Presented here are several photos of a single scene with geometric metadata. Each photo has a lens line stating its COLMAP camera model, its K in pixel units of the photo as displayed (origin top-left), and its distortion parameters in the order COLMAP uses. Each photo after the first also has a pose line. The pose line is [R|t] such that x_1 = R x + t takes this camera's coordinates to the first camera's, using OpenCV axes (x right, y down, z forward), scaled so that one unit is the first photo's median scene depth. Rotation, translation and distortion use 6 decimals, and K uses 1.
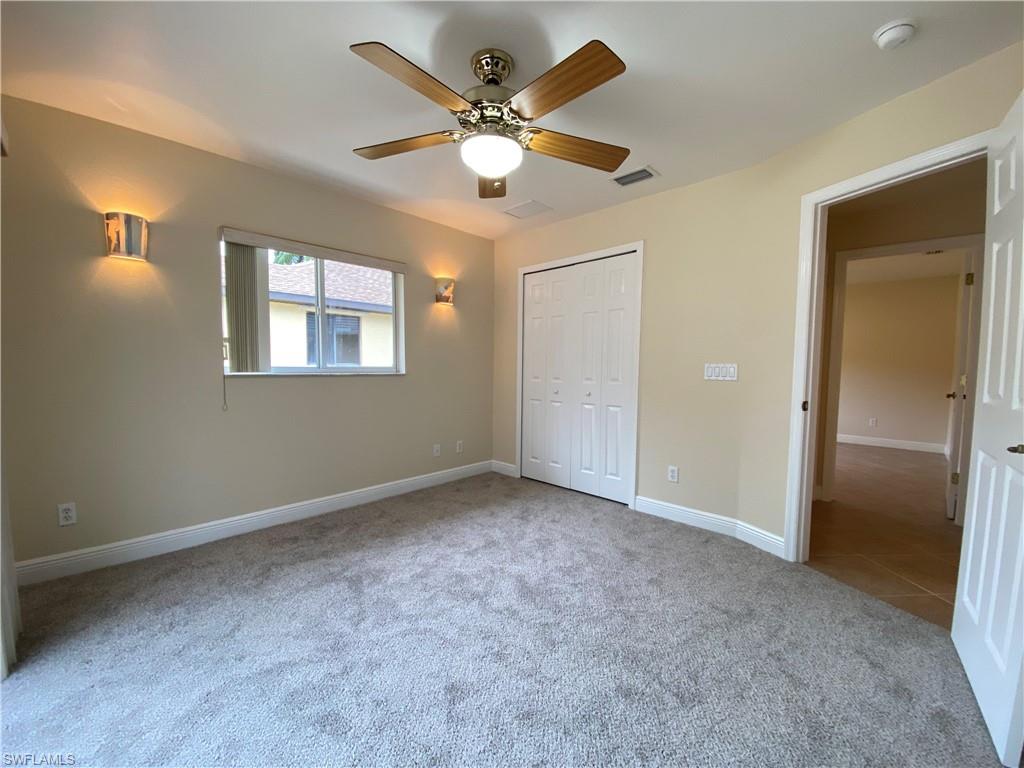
lens RADIAL K [[414.3, 0, 508.7], [0, 414.3, 390.6], [0, 0, 1]] dist [0.022937, -0.019958]
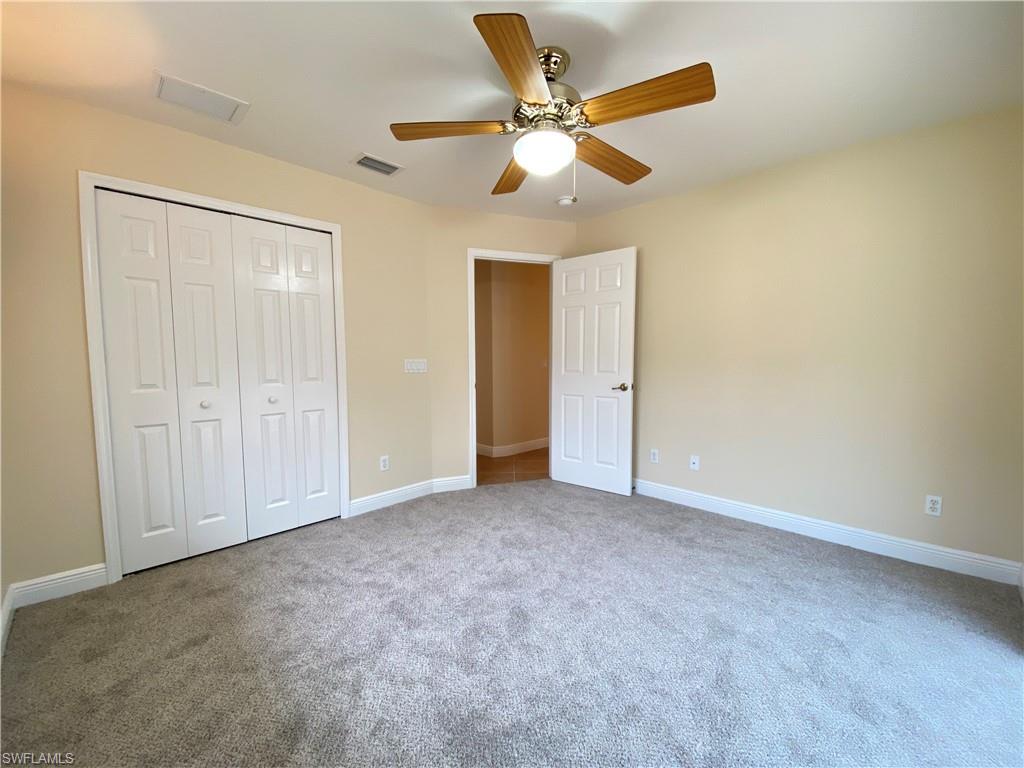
lens RADIAL K [[410.7, 0, 514.0], [0, 410.7, 387.0], [0, 0, 1]] dist [0.081427, -0.045796]
pose [[0.022923, -0.083086, 0.996279, -0.693623], [0.069912, 0.994234, 0.081307, -0.060606], [-0.997290, 0.067788, 0.028600, 0.686010]]
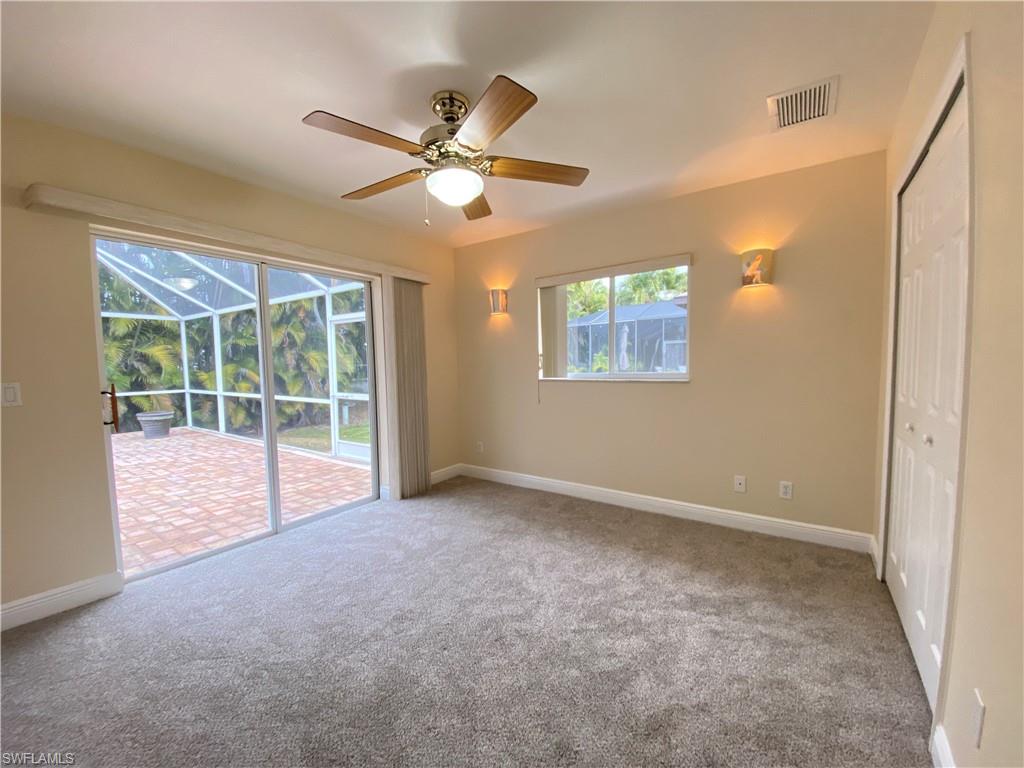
lens RADIAL K [[414.3, 0, 508.7], [0, 414.3, 390.6], [0, 0, 1]] dist [0.022937, -0.019958]
pose [[0.142753, 0.049498, -0.988520, 0.693889], [-0.040264, 0.998212, 0.044169, -0.055462], [0.988939, 0.033497, 0.144491, 0.641332]]
